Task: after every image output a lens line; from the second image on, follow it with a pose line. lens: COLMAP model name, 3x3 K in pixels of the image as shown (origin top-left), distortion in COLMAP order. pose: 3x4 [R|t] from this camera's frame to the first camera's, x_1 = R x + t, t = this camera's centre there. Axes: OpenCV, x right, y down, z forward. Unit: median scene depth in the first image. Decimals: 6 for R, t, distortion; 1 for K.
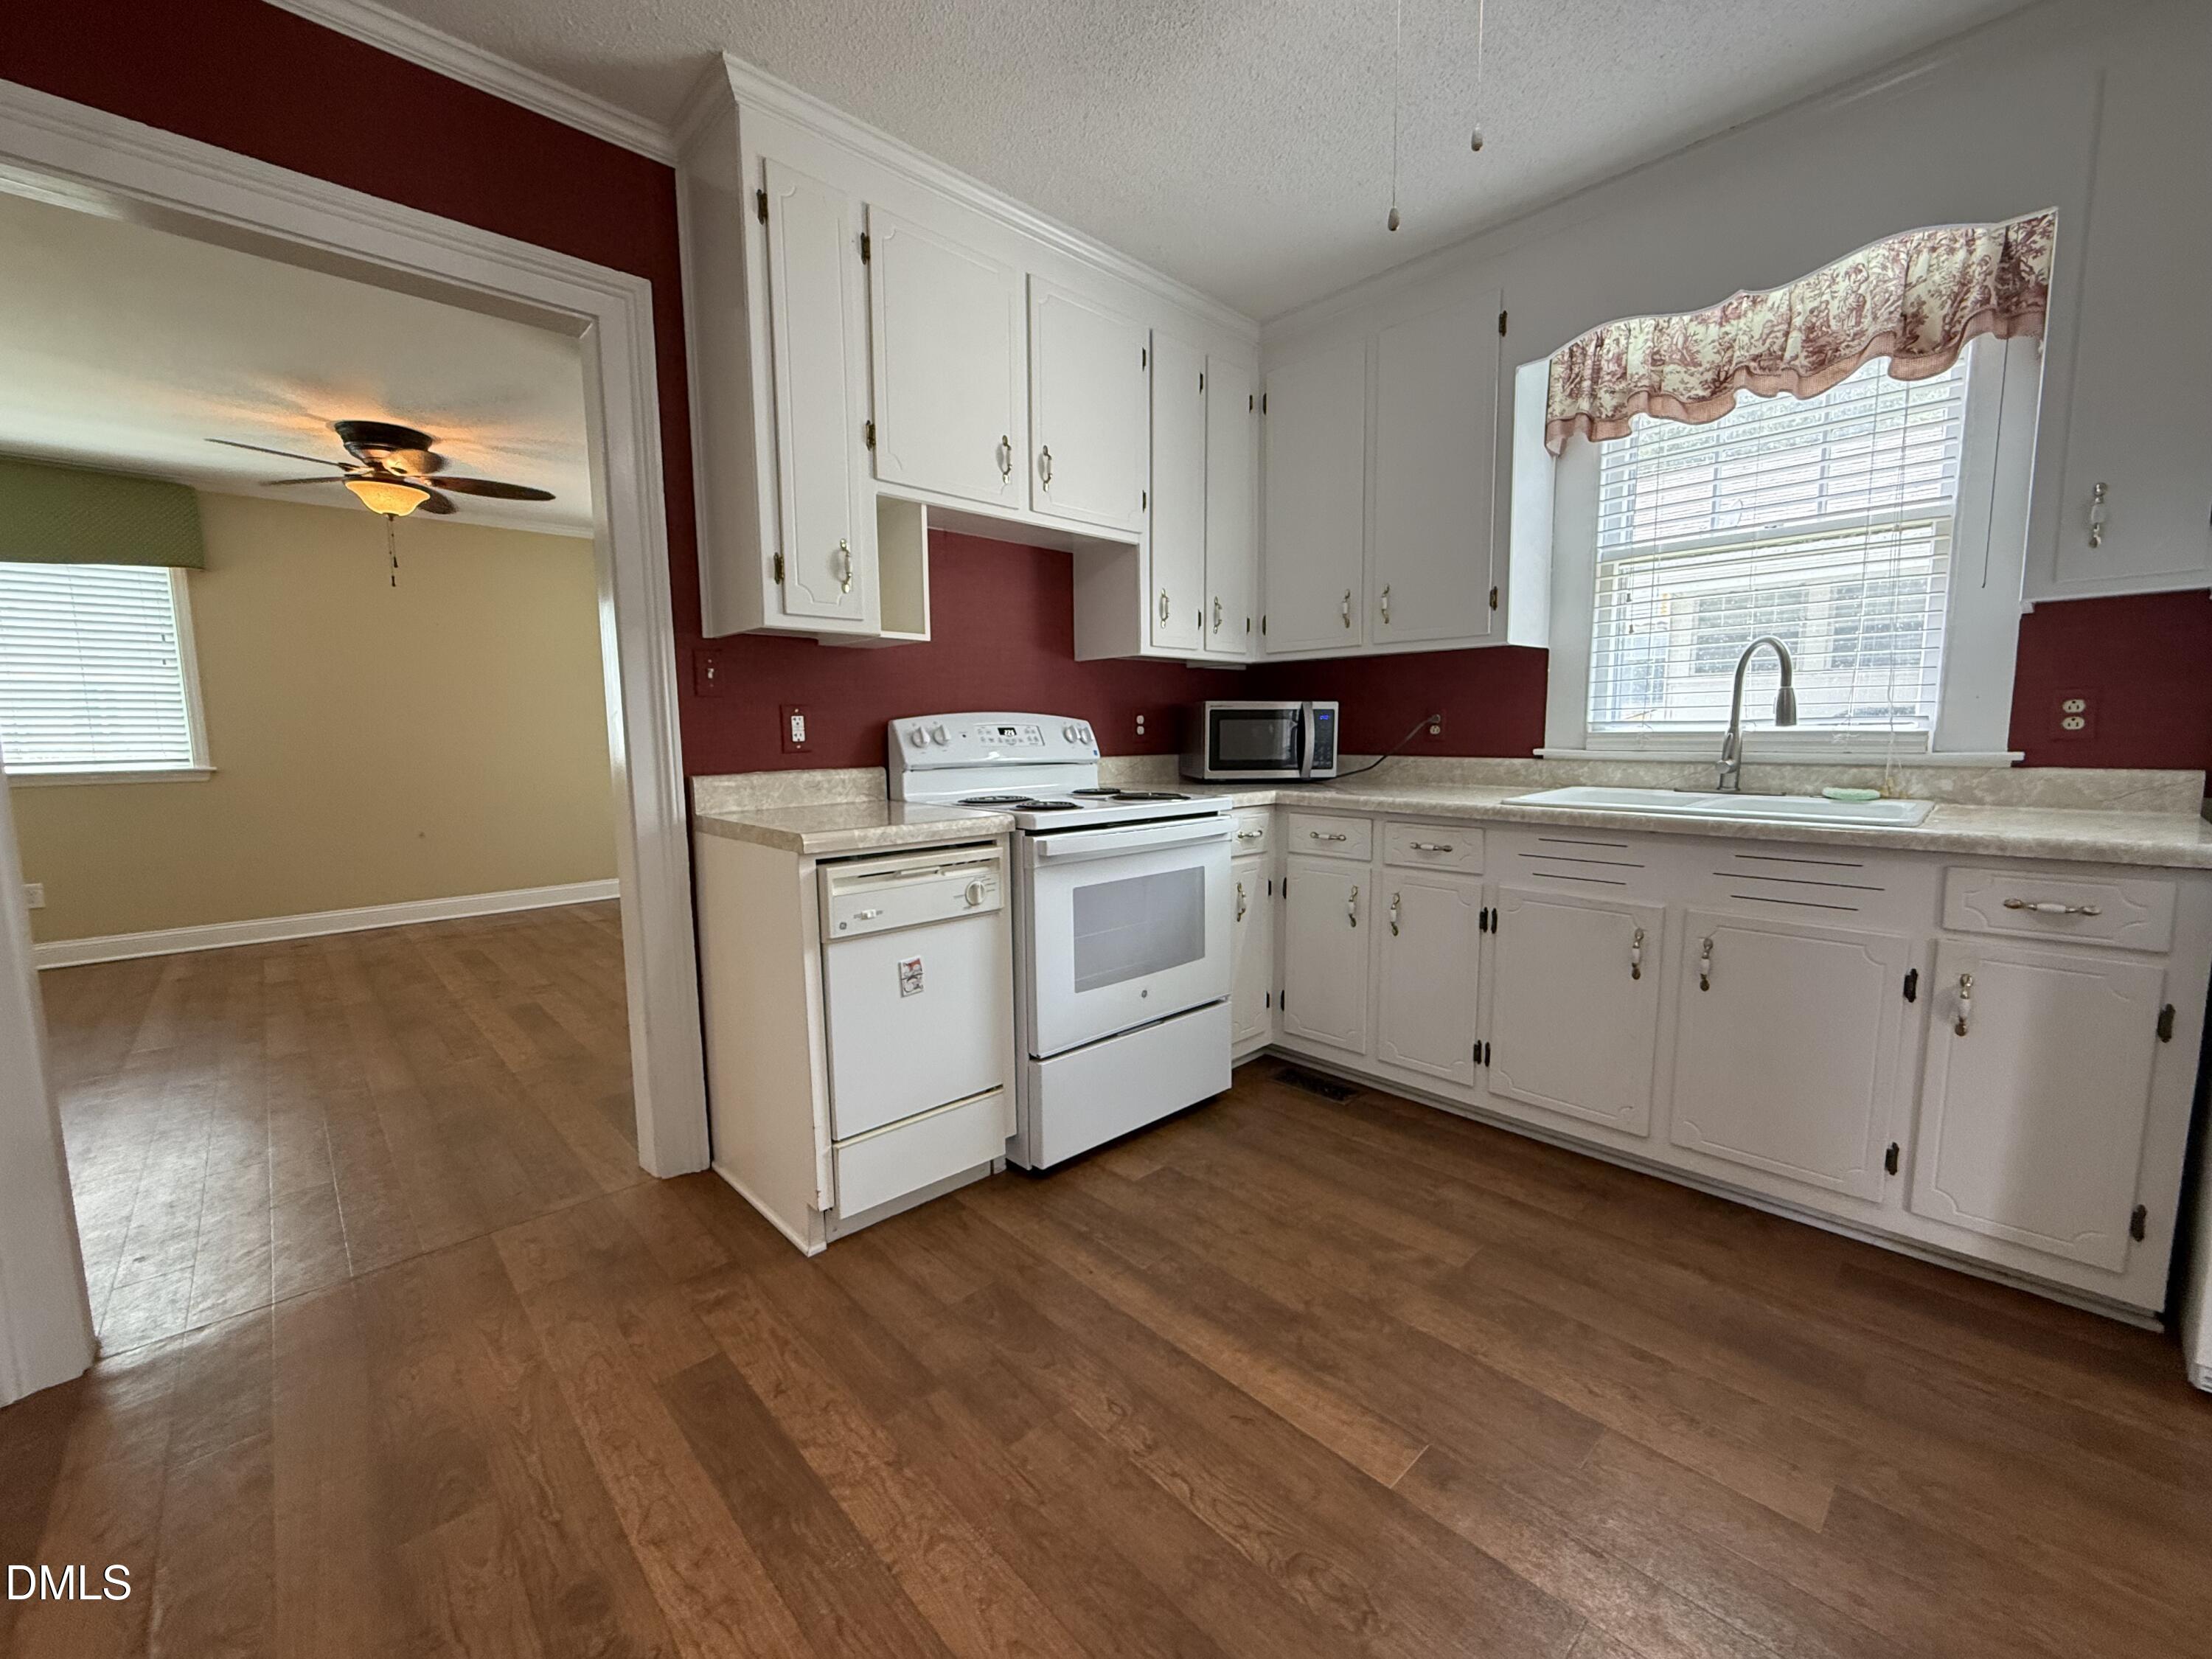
lens RADIAL K [[894.5, 0, 1102.9], [0, 894.5, 831.0], [0, 0, 1]] dist [-0.001108, -0.000485]
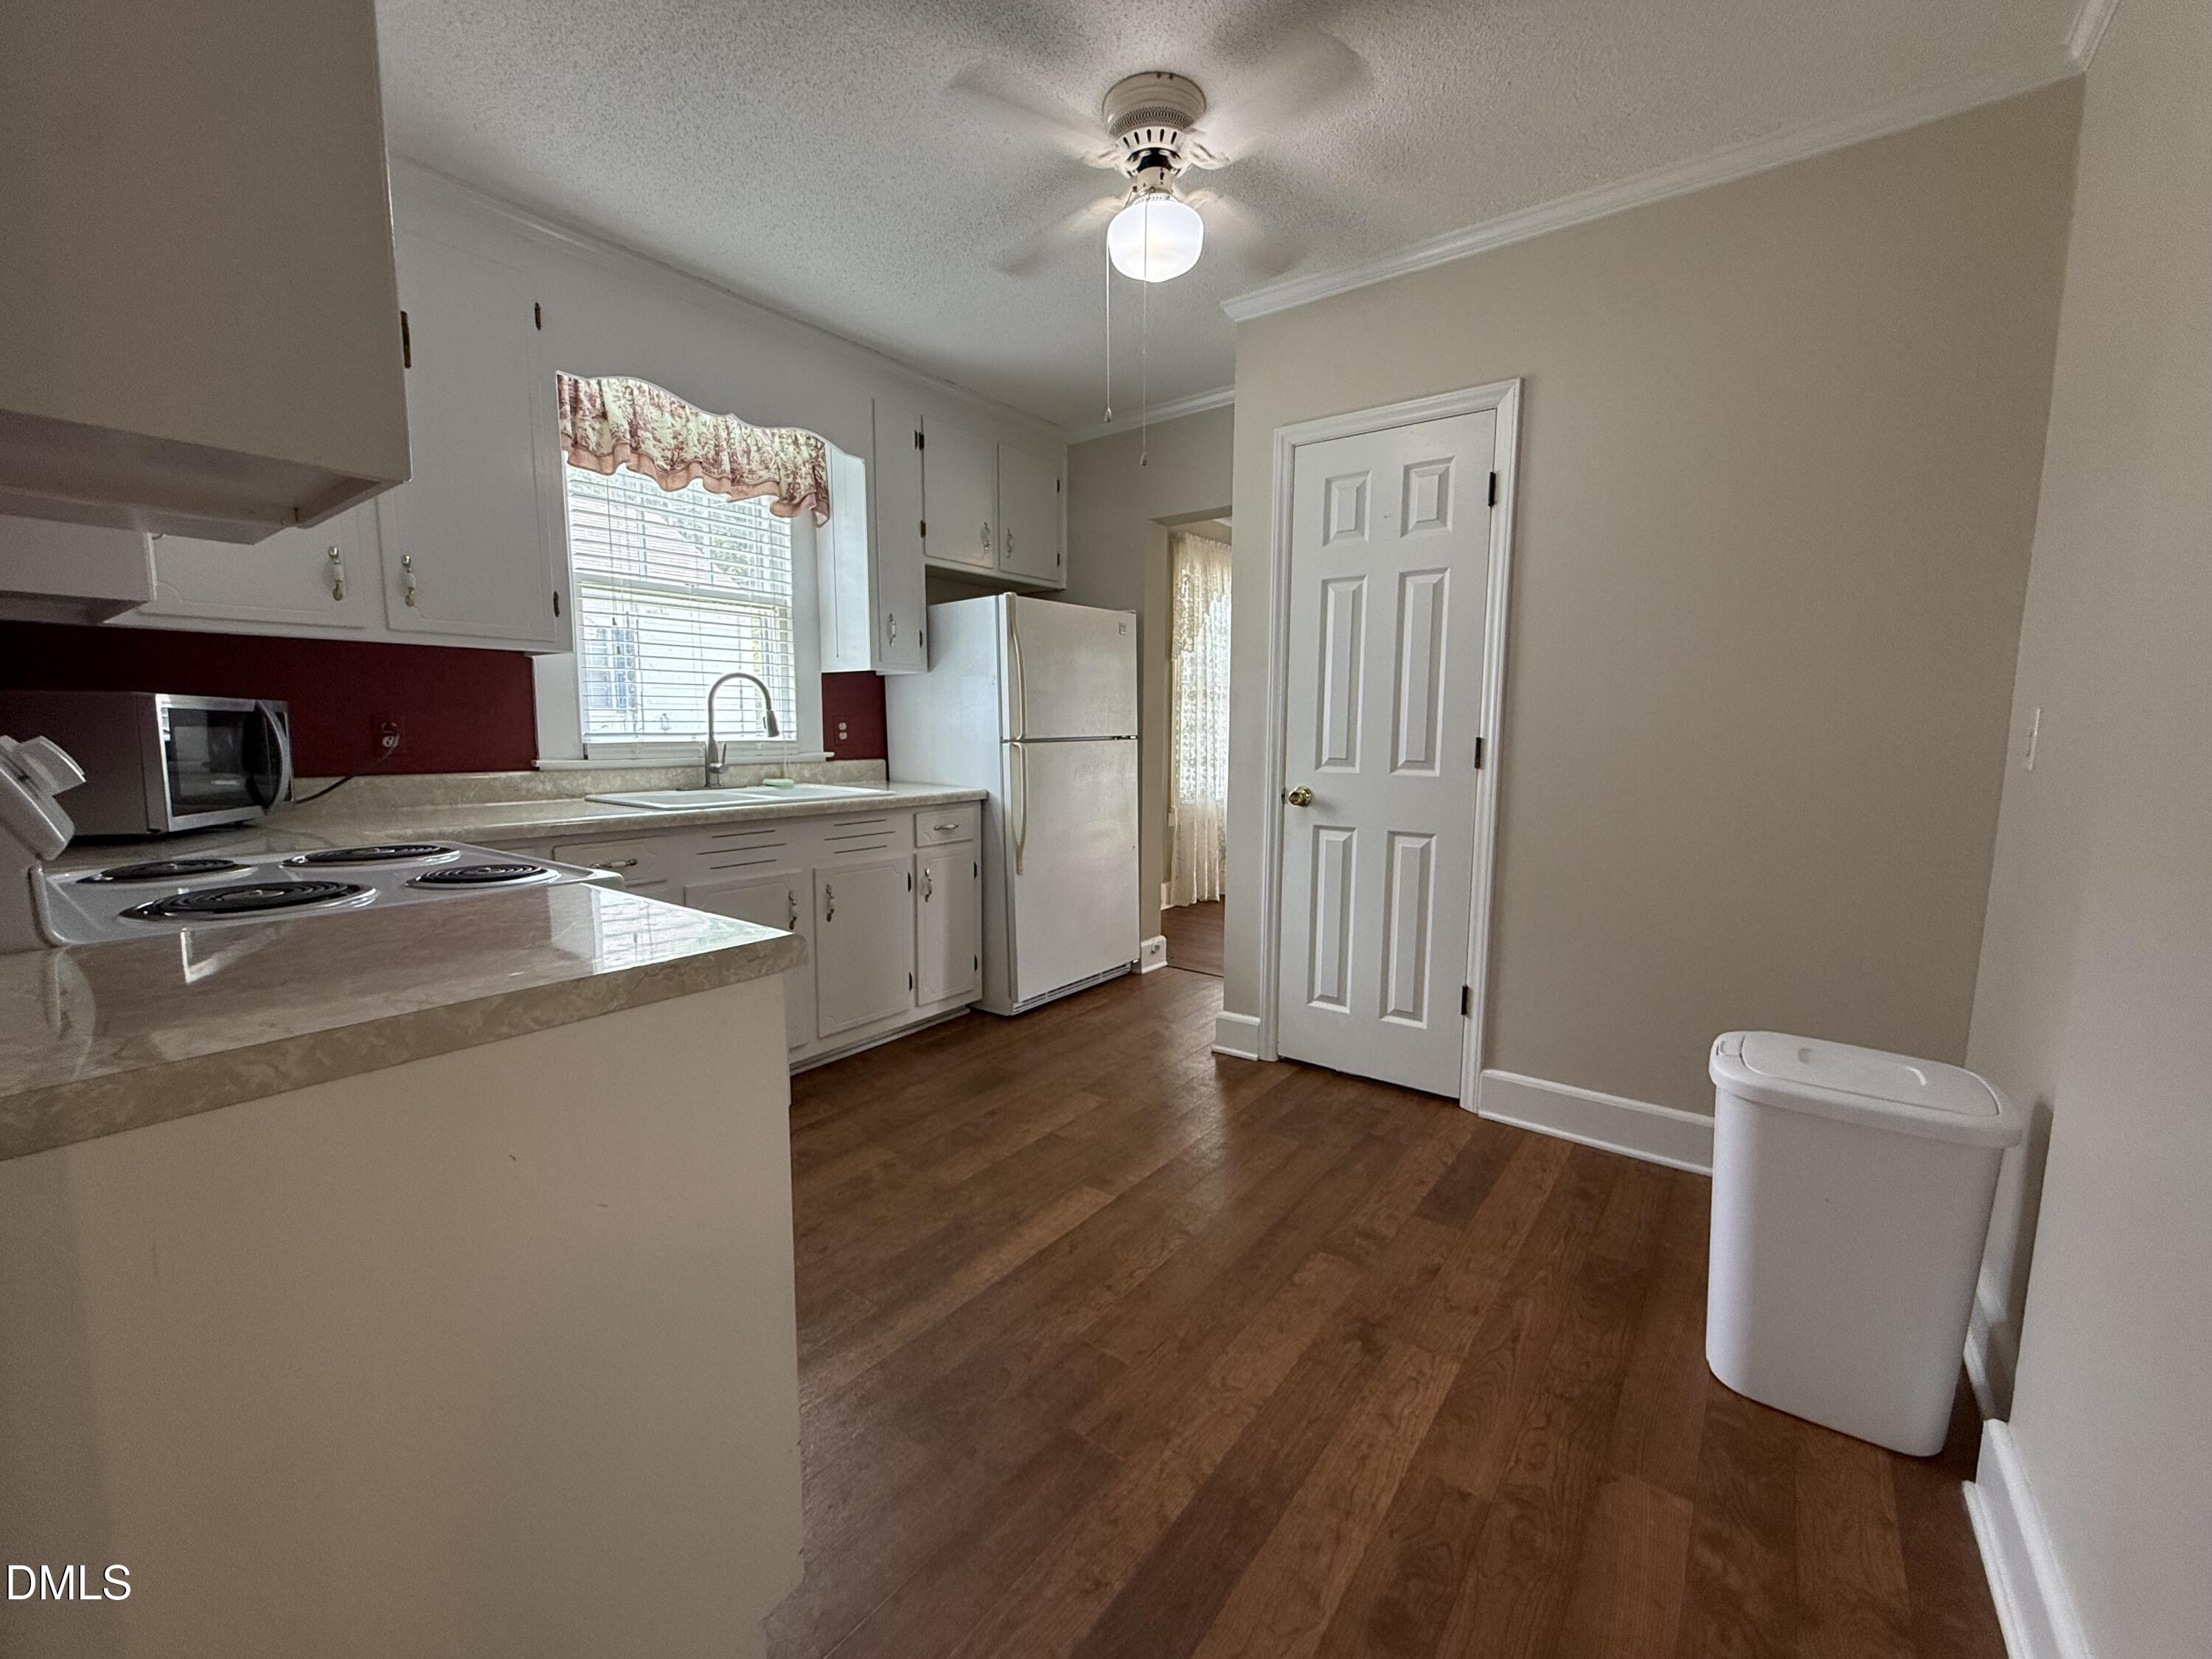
lens RADIAL K [[894.5, 0, 1113.2], [0, 894.5, 828.2], [0, 0, 1]] dist [-0.001108, -0.000485]
pose [[-0.178367, -0.100807, 0.978787, -0.757183], [0.110868, 0.986345, 0.121789, -0.088779], [-0.977698, 0.130240, -0.164755, 0.728877]]
